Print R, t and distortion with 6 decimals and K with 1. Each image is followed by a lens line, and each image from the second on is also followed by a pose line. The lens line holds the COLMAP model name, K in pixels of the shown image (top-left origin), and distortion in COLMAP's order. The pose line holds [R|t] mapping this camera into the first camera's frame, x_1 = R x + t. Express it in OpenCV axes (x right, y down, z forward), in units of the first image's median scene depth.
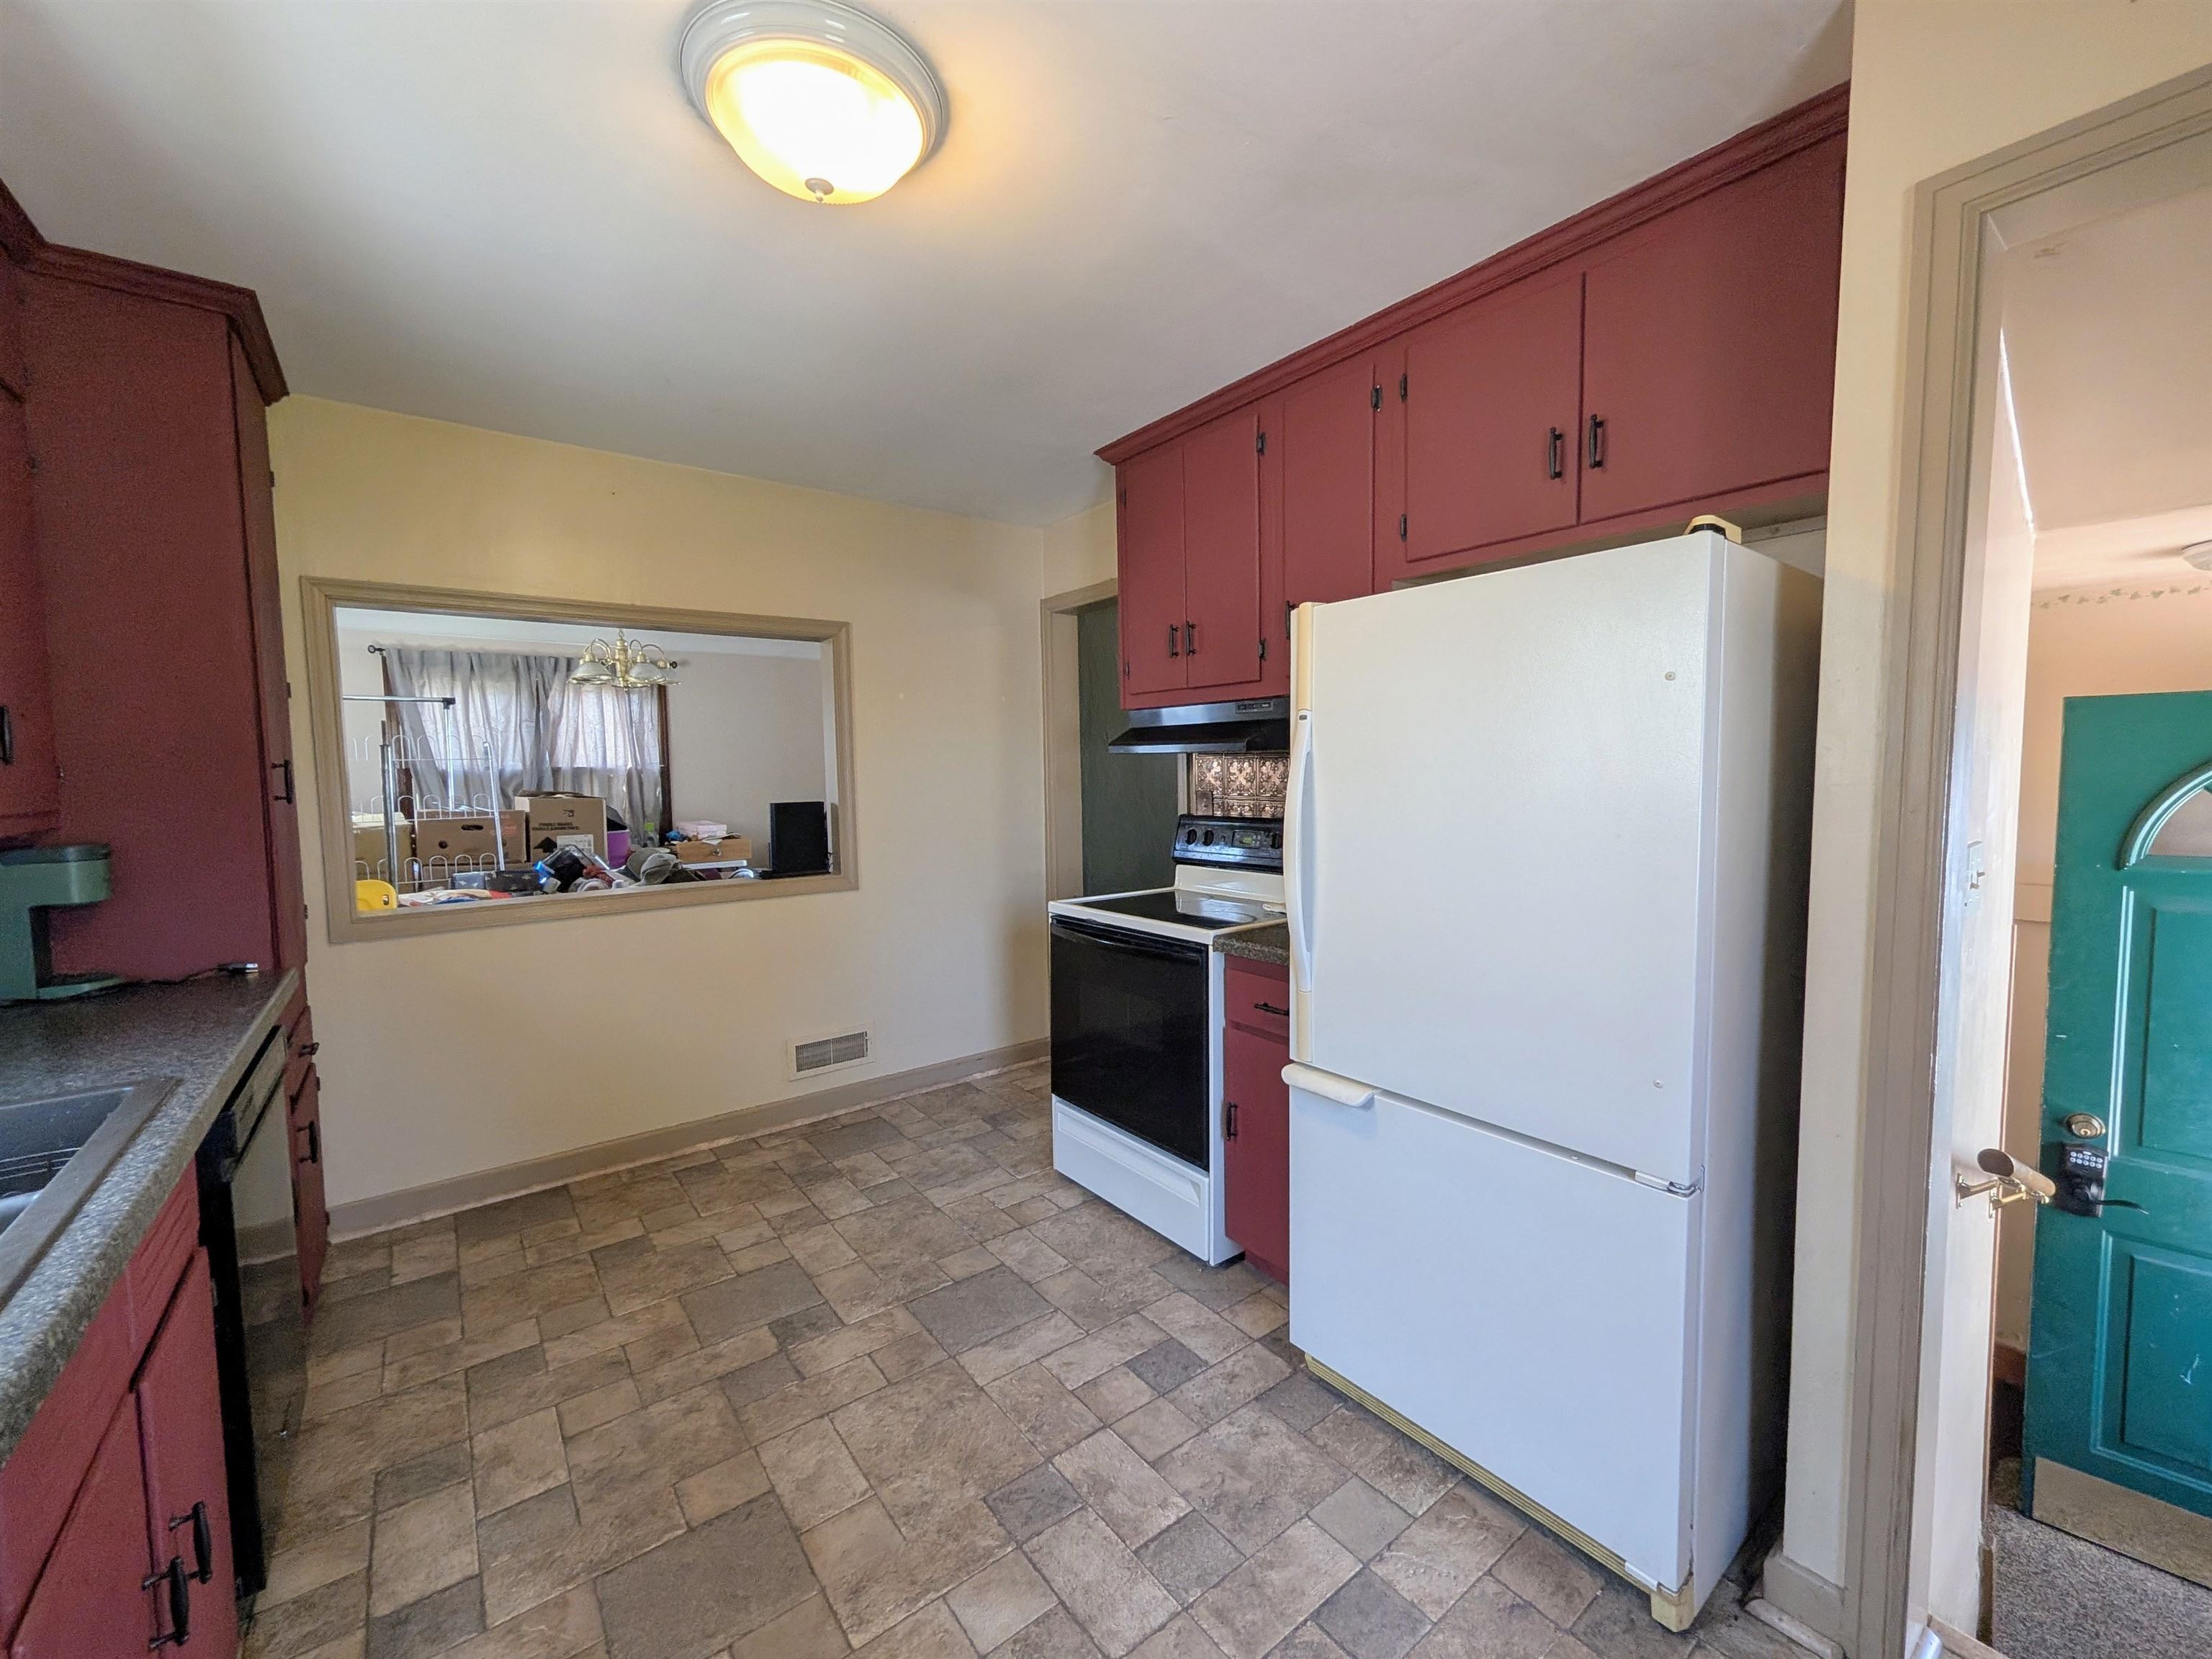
lens RADIAL K [[889.1, 0, 1117.2], [0, 889.1, 831.9], [0, 0, 1]] dist [0.002061, 0.001470]
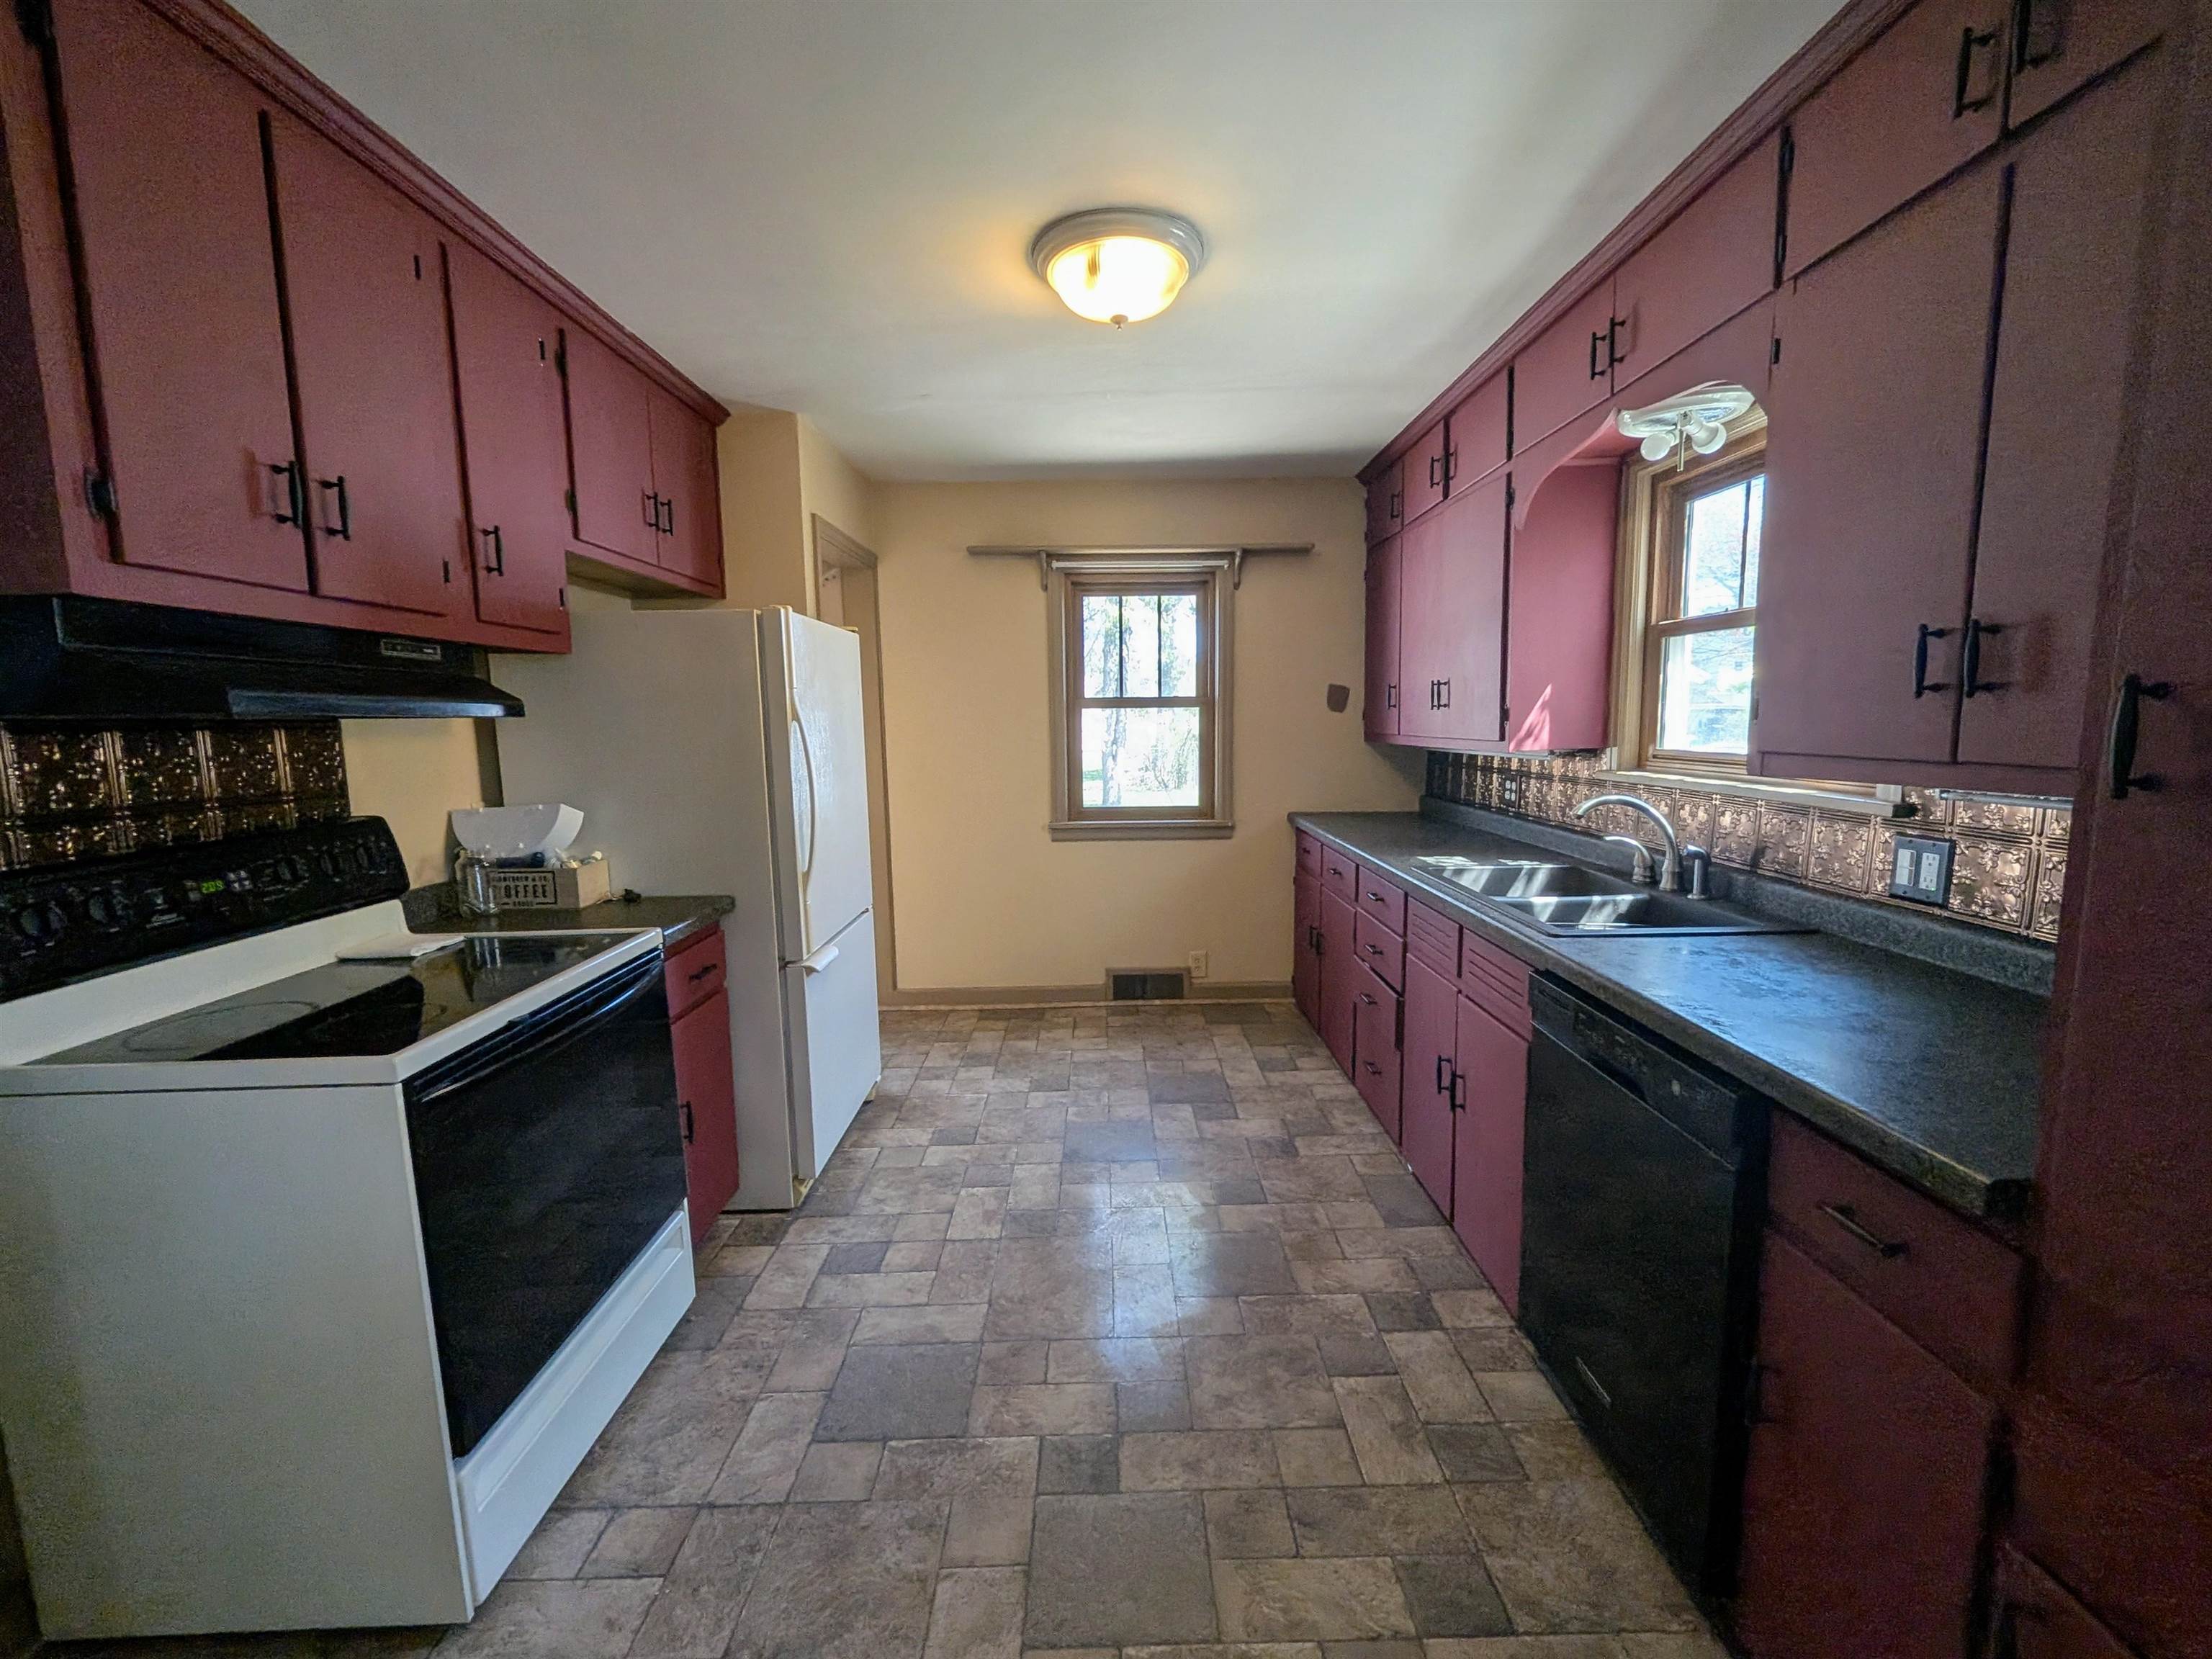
lens RADIAL K [[889.1, 0, 1118.5], [0, 889.1, 819.0], [0, 0, 1]] dist [0.002061, 0.001470]
pose [[-0.799520, -0.042041, 0.599167, -0.647417], [0.069628, 0.984335, 0.161978, -0.083512], [-0.596591, 0.171223, -0.784068, 1.187232]]
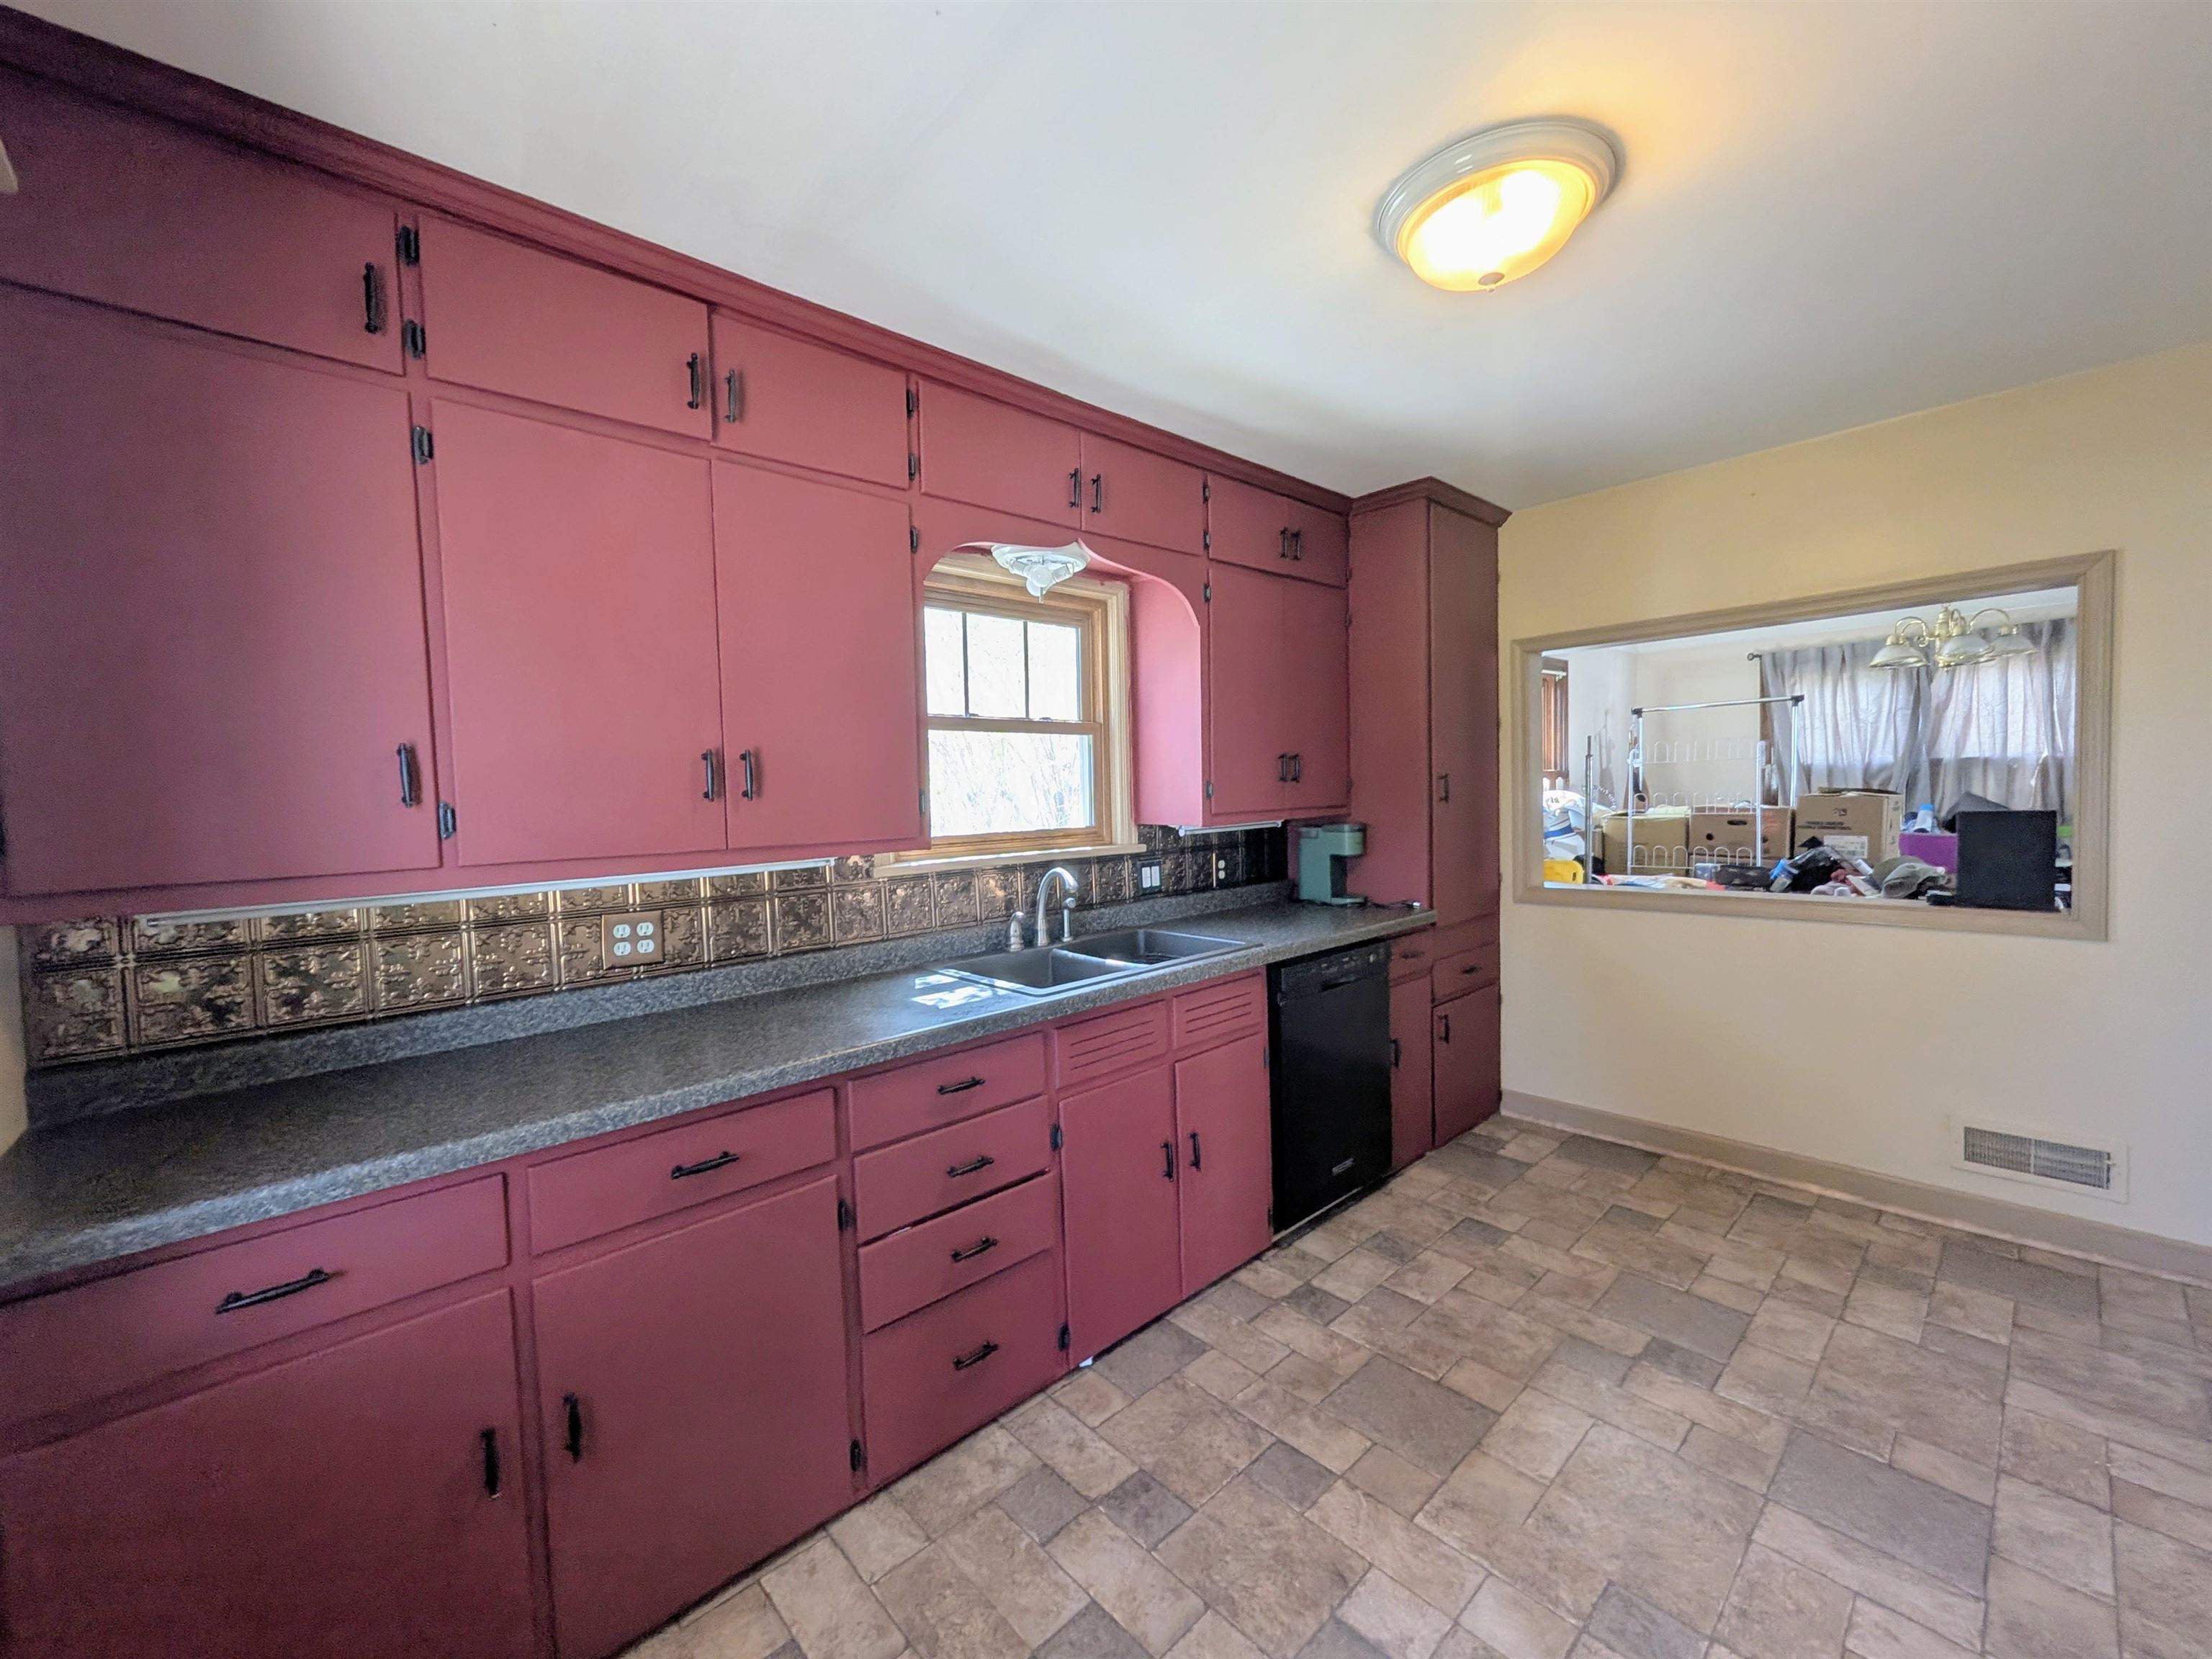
lens RADIAL K [[889.1, 0, 1104.6], [0, 889.1, 827.4], [0, 0, 1]] dist [0.002061, 0.001470]
pose [[0.087311, 0.054651, -0.994681, 0.413657], [-0.042326, 0.997796, 0.051107, -0.032486], [0.995281, 0.037639, 0.089432, 0.223787]]
